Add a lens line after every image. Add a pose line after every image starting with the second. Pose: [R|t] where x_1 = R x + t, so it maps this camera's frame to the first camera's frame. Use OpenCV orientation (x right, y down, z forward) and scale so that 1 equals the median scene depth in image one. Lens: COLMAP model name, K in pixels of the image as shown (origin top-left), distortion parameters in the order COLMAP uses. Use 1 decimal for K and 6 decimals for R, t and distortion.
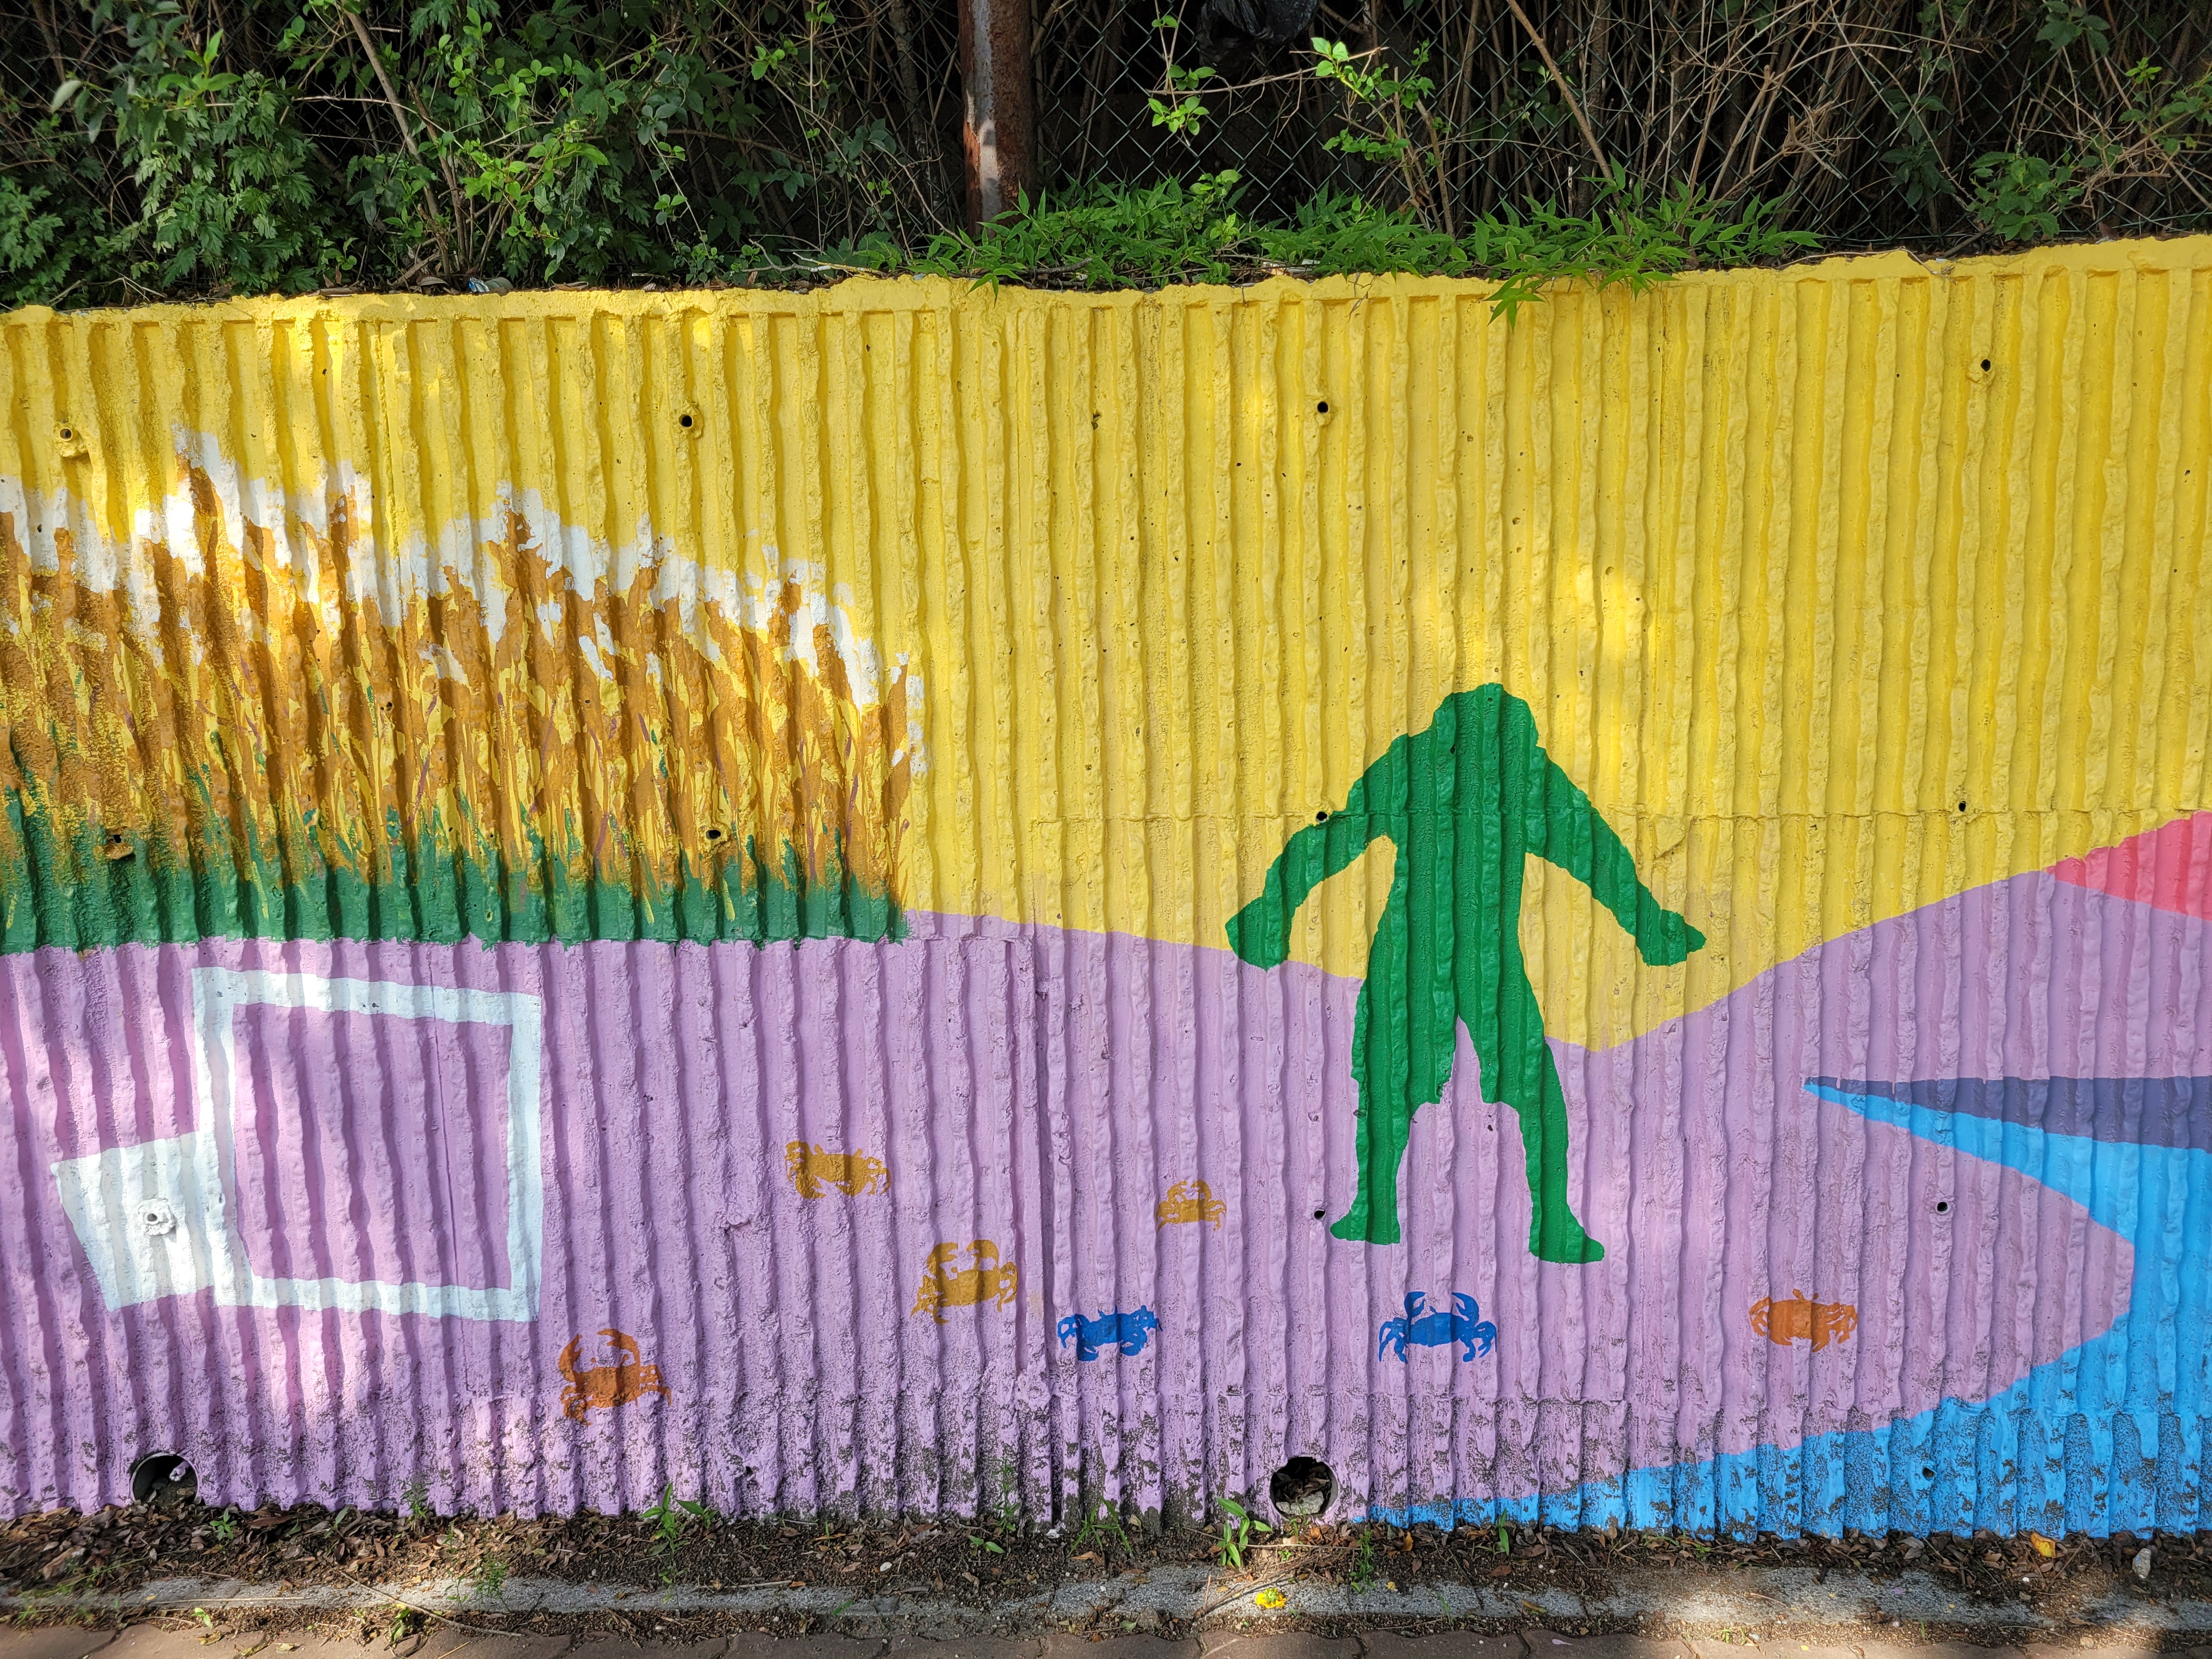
lens RADIAL K [[1680.3, 0, 1096.1], [0, 1680.3, 834.5], [0, 0, 1]] dist [0.051041, -0.031813]
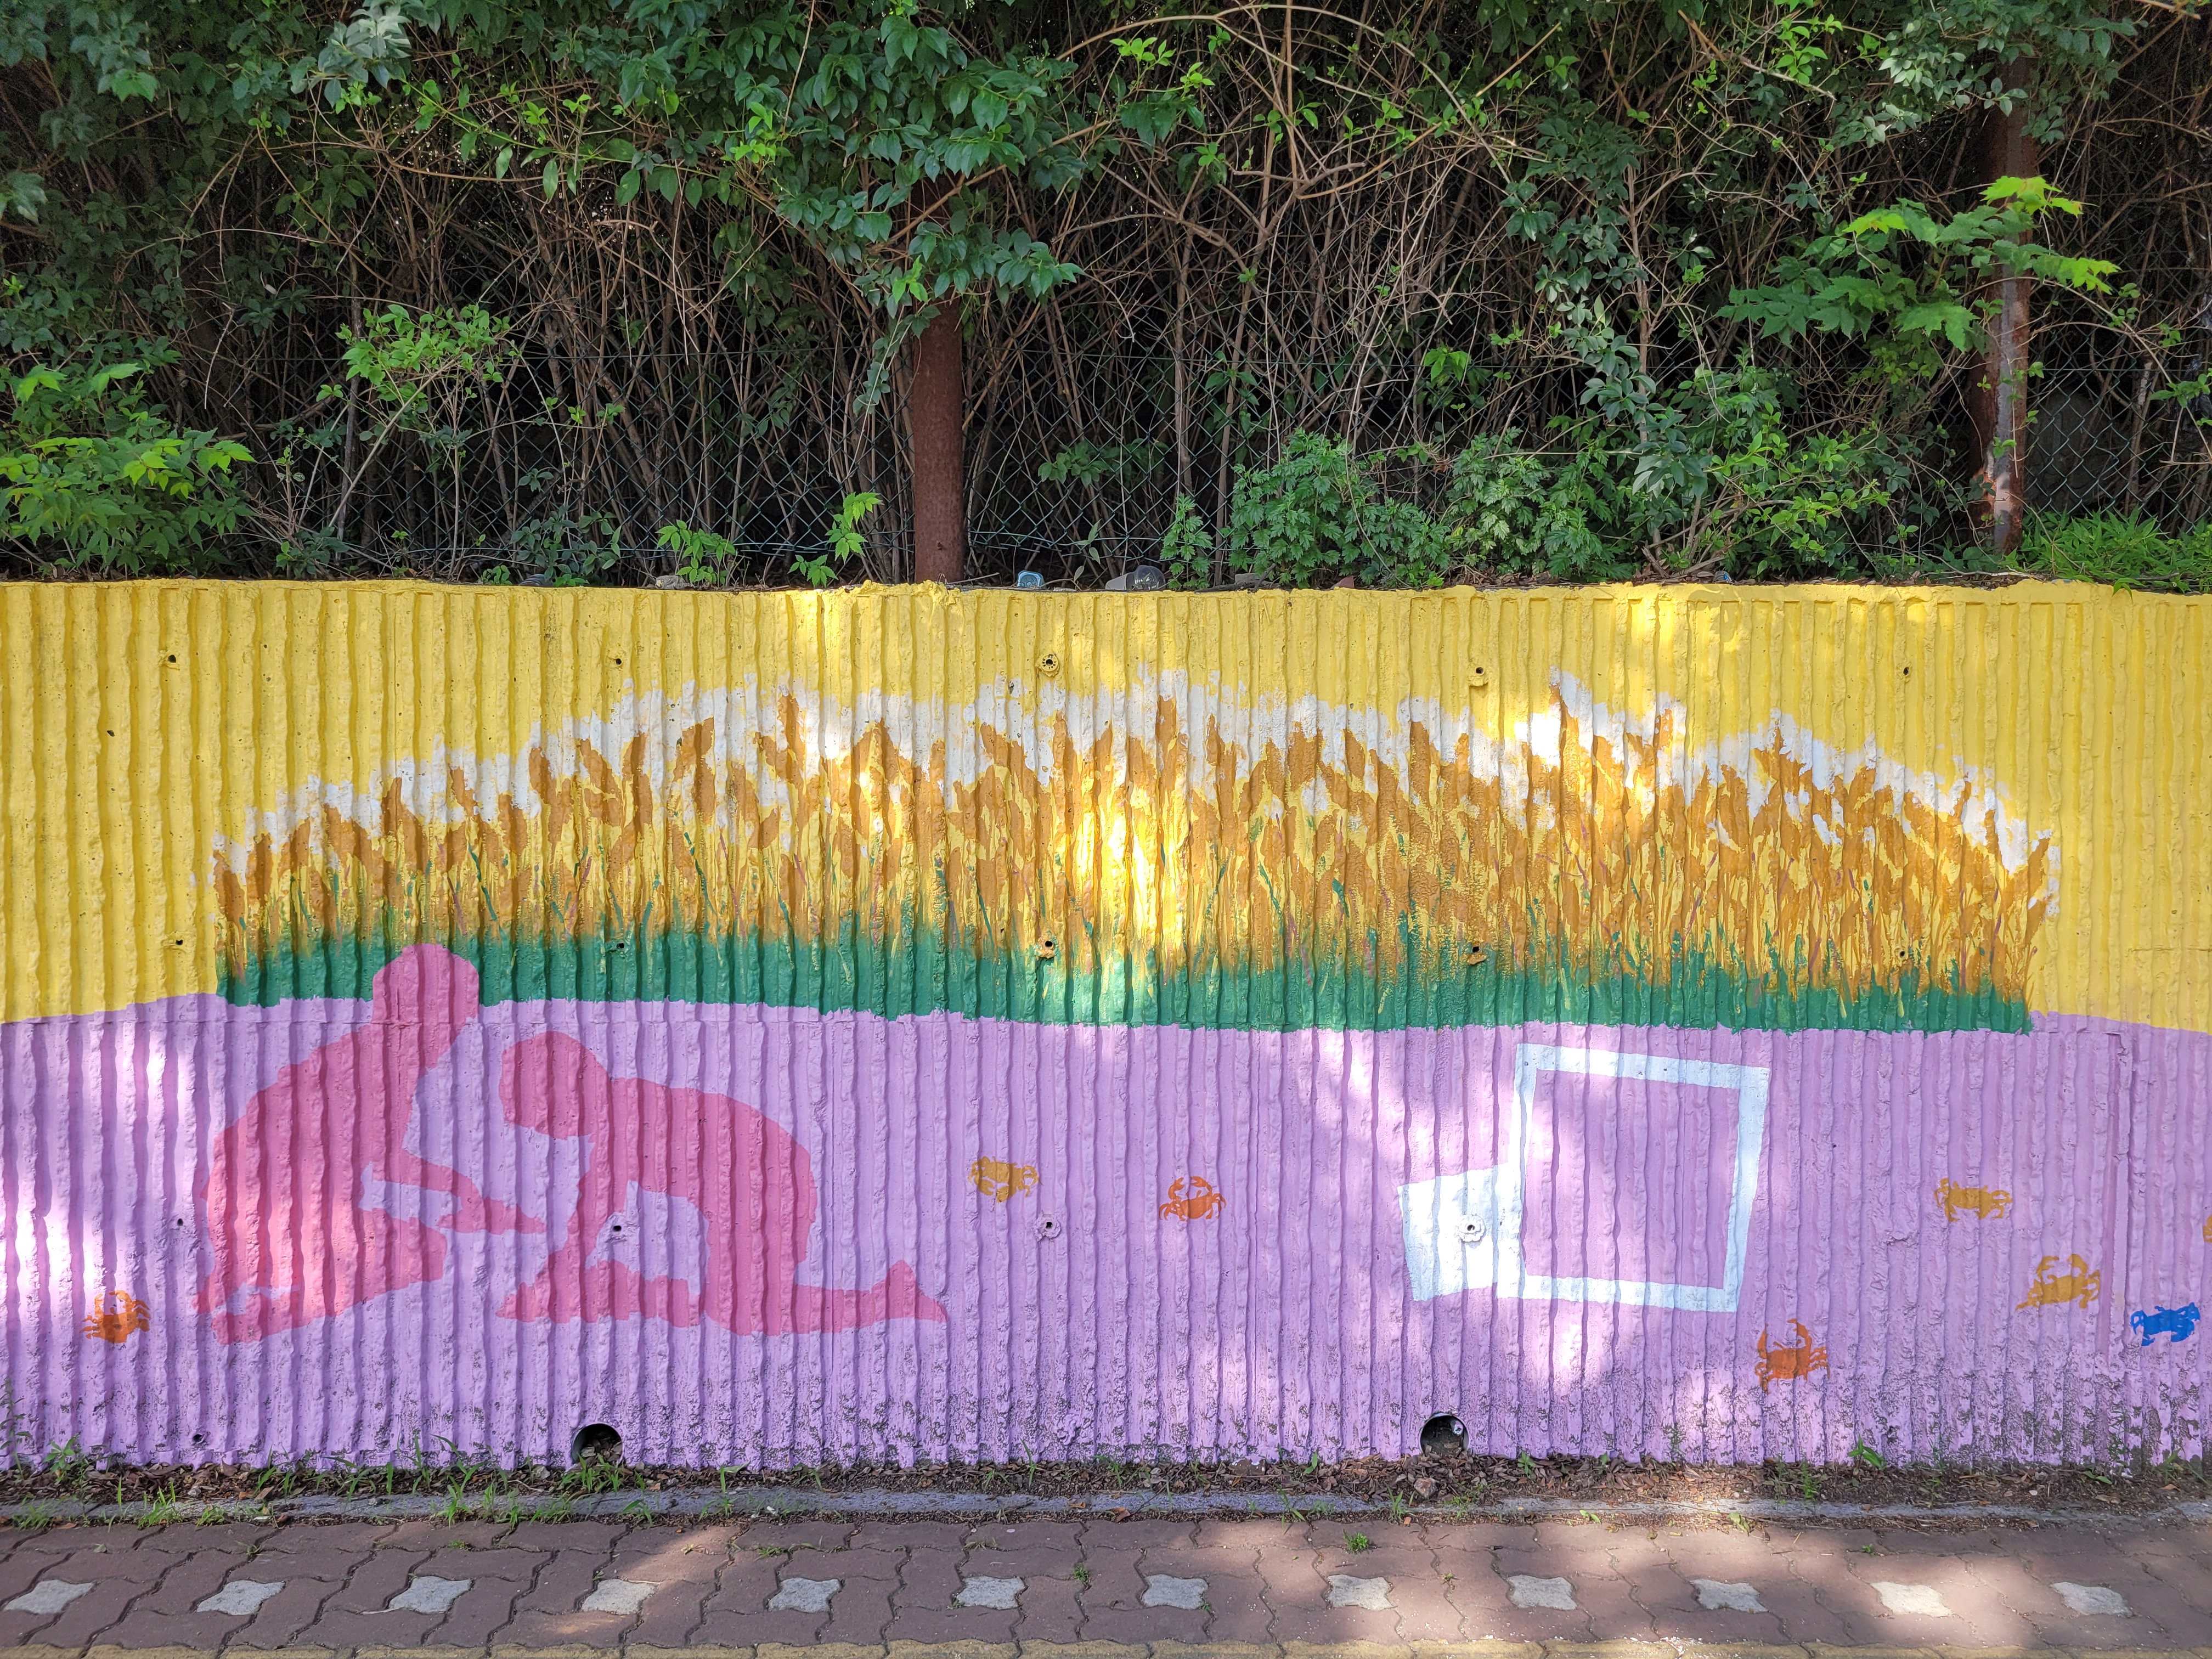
lens RADIAL K [[1680.3, 0, 1093.9], [0, 1680.3, 829.6], [0, 0, 1]] dist [0.051041, -0.031813]
pose [[0.996977, 0.024738, 0.073655, -0.980253], [-0.015834, 0.992756, -0.119103, 0.073737], [-0.076068, 0.117577, 0.990146, -0.367683]]
